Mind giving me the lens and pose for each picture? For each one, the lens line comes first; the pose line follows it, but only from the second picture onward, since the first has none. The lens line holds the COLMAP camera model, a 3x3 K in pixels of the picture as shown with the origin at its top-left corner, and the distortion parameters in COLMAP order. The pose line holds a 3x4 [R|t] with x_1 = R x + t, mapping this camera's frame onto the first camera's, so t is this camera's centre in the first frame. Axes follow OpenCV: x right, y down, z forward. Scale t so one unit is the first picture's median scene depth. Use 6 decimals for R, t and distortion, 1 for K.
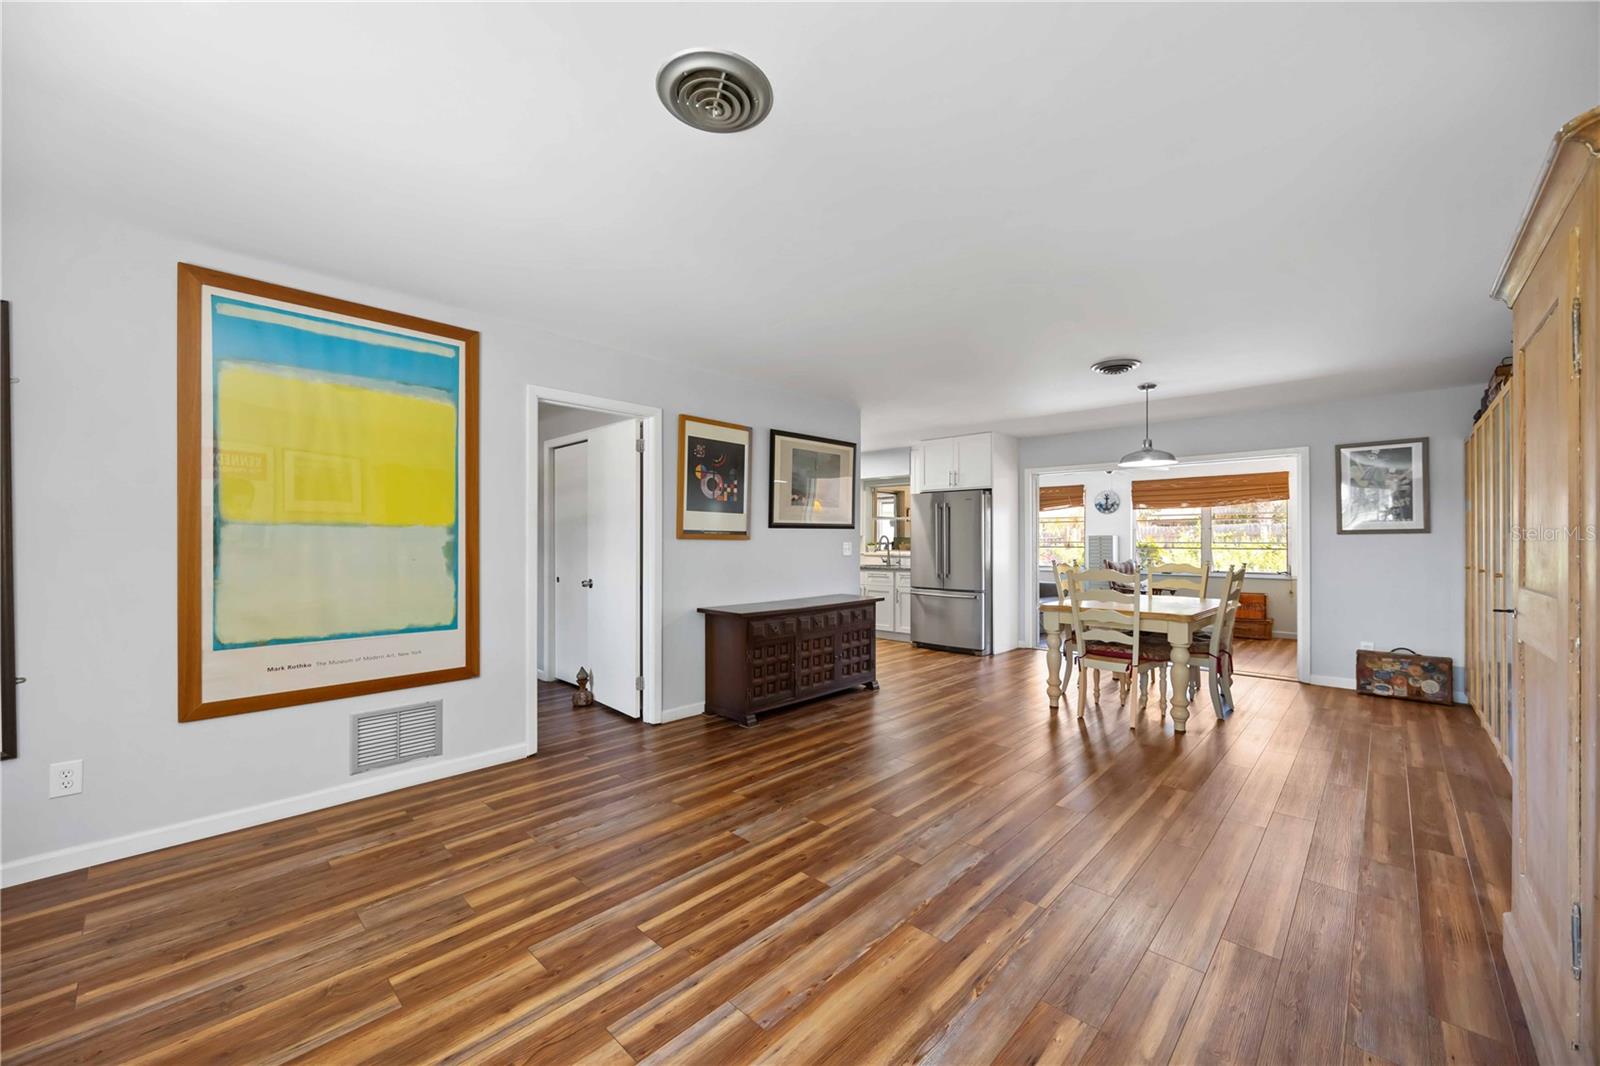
lens RADIAL K [[622.1, 0, 800.3], [0, 622.1, 536.2], [0, 0, 1]] dist [-0.002982, 0.000236]
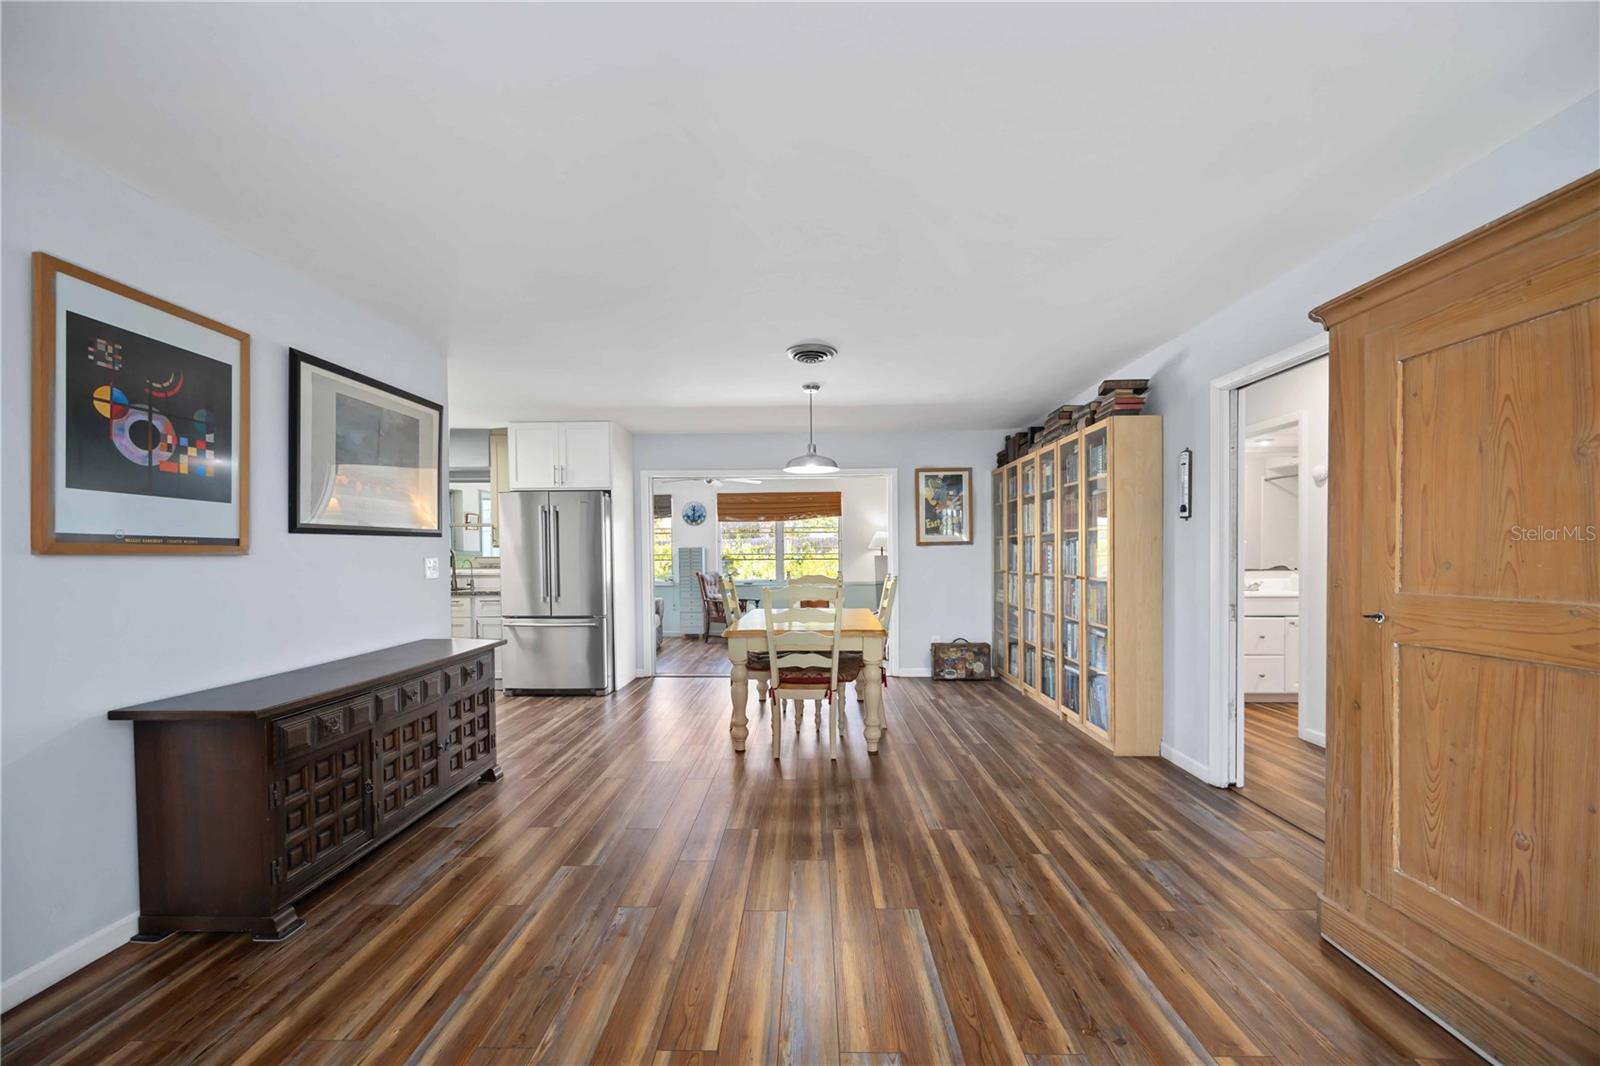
lens RADIAL K [[622.1, 0, 807.1], [0, 622.1, 562.5], [0, 0, 1]] dist [-0.002982, 0.000236]
pose [[0.734698, -0.017380, 0.678172, -0.089100], [0.002301, 0.999730, 0.023127, 0.000877], [-0.678390, -0.015431, 0.734540, 0.313083]]
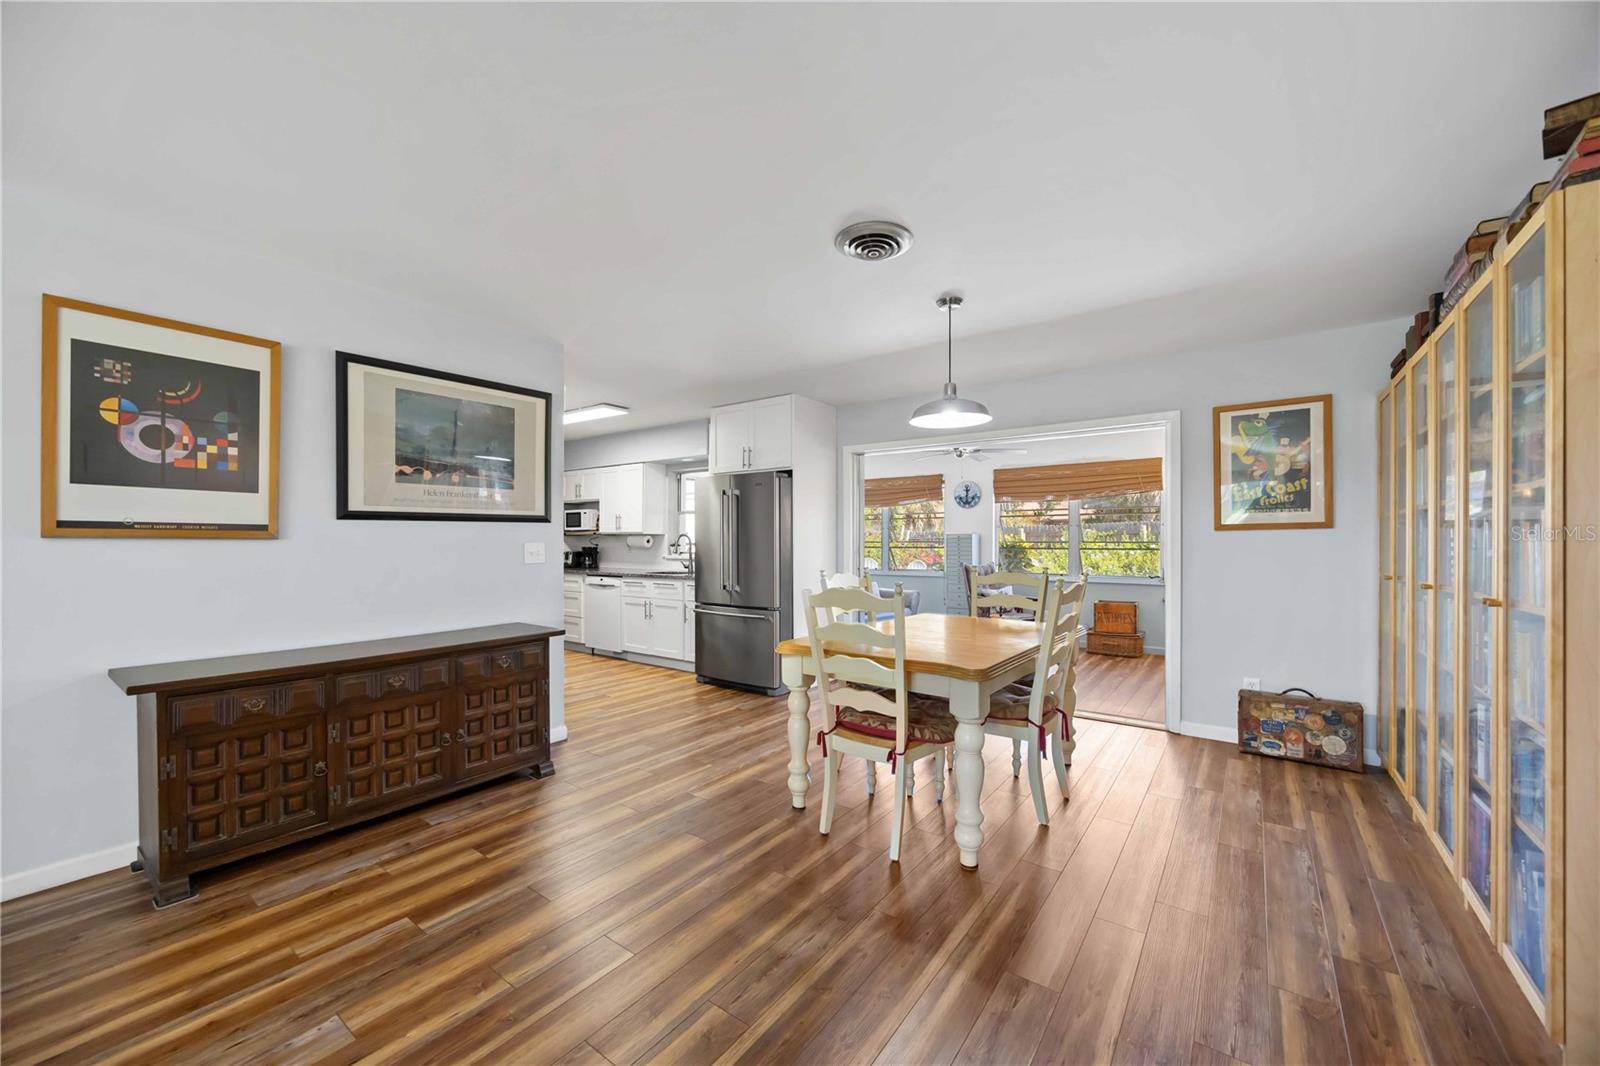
lens RADIAL K [[622.1, 0, 796.0], [0, 622.1, 542.1], [0, 0, 1]] dist [-0.002982, 0.000236]
pose [[0.992598, -0.002827, 0.121414, 0.320609], [0.001650, 0.999951, 0.009795, 0.003354], [-0.121435, -0.009522, 0.992554, 0.373478]]
